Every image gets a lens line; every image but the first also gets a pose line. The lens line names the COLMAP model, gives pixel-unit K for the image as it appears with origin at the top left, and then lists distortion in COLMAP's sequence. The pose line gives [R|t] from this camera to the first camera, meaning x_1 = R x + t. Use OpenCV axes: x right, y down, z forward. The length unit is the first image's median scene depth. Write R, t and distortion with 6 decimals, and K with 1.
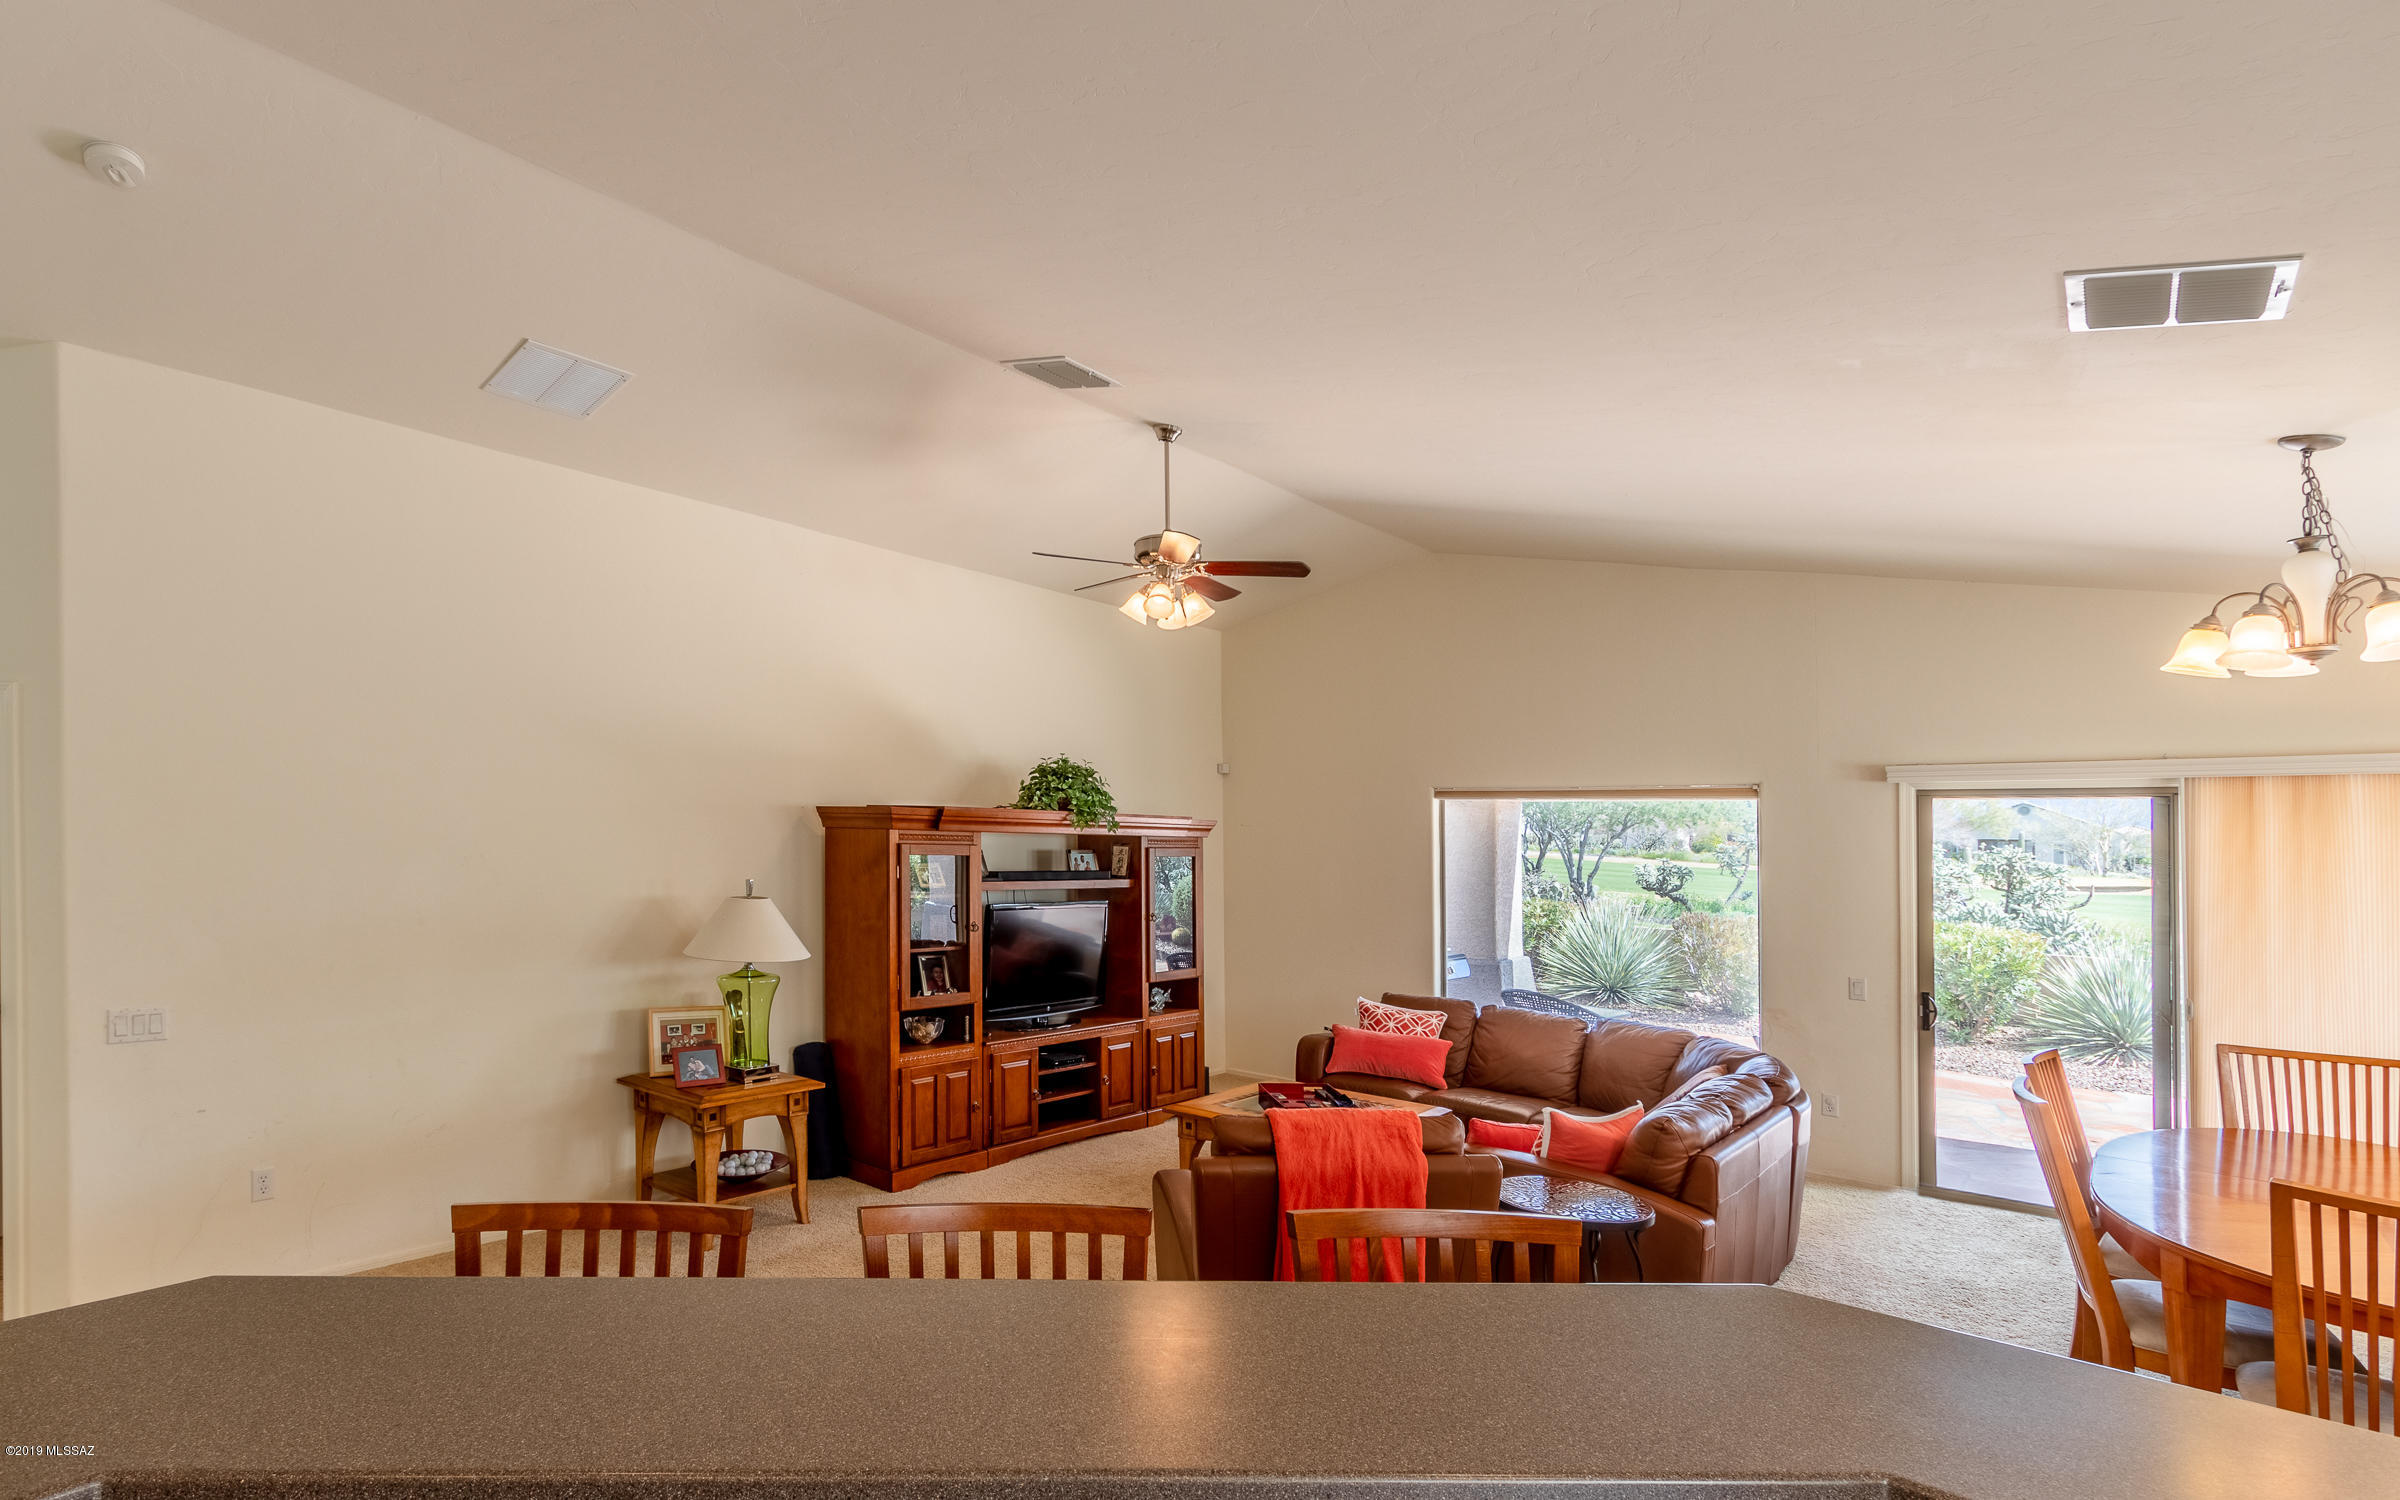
lens RADIAL K [[1135.4, 0, 1018.5], [0, 1135.4, 747.9], [0, 0, 1]] dist [0.001788, 0.000088]
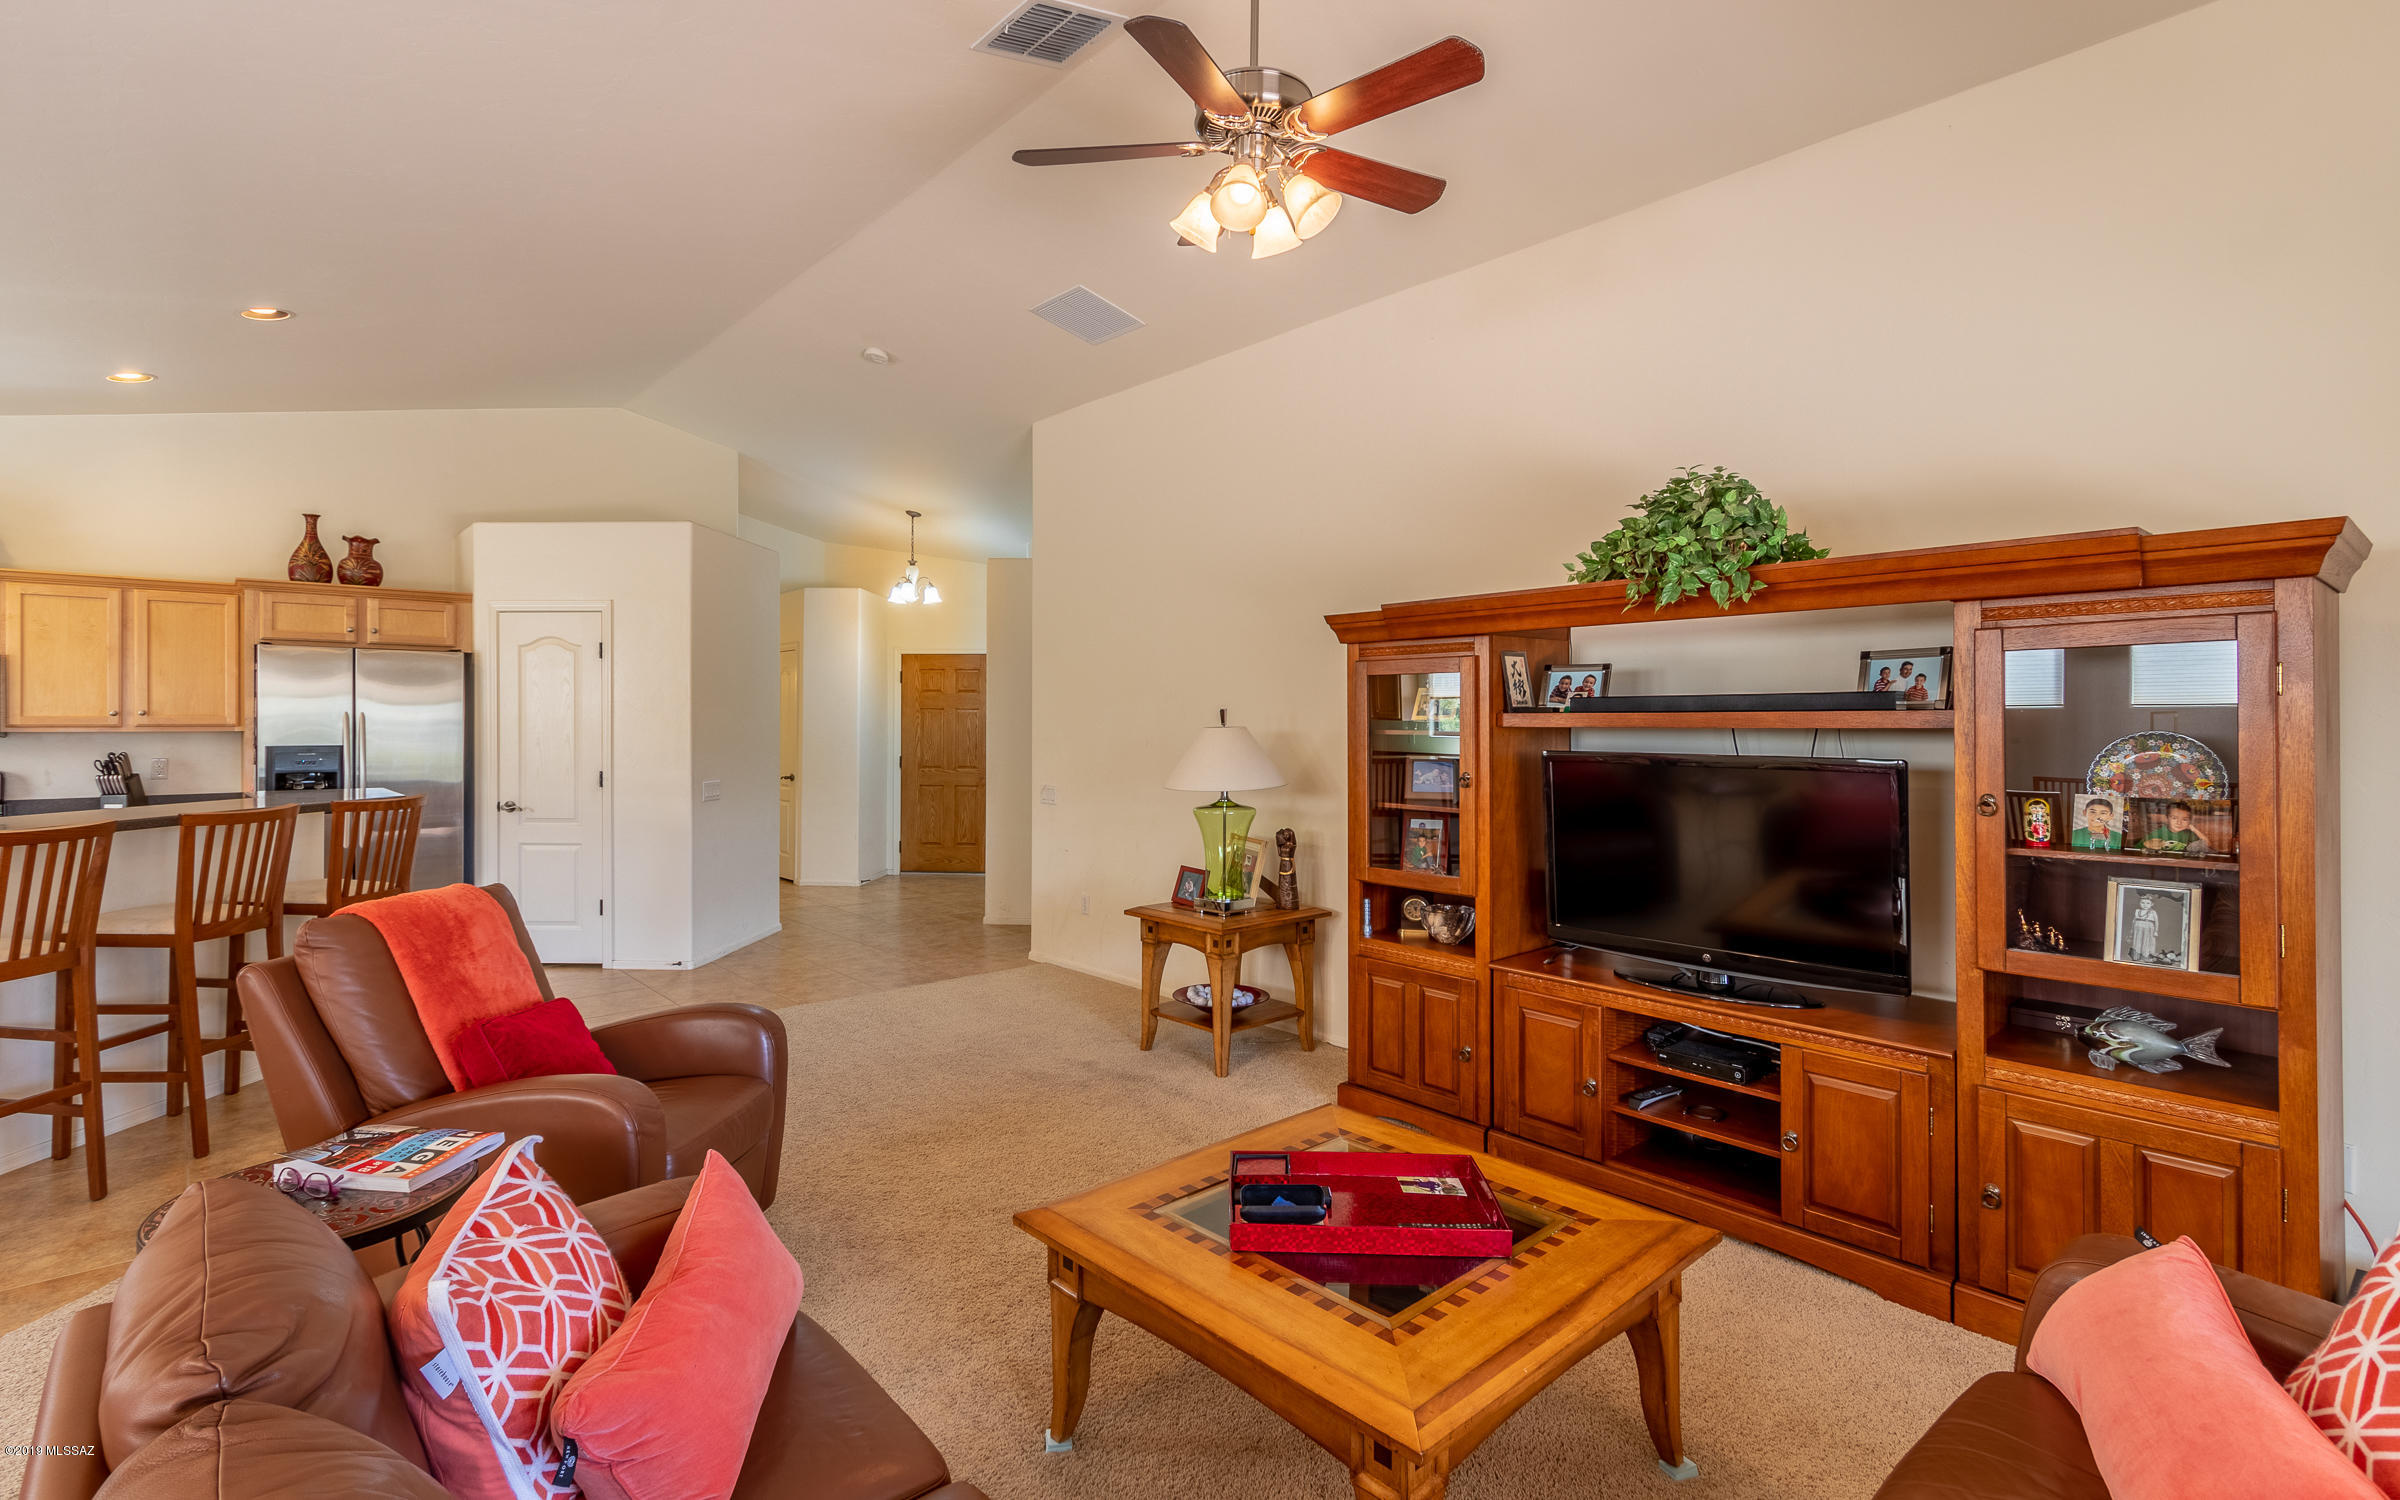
lens RADIAL K [[1101.2, 0, 1173.8], [0, 1101.2, 724.3], [0, 0, 1]] dist [0.000421, -0.000142]
pose [[-0.065012, -0.016649, -0.997746, 0.641059], [0.078161, 0.996704, -0.021724, 0.136607], [0.994819, -0.079397, -0.063496, 0.943833]]
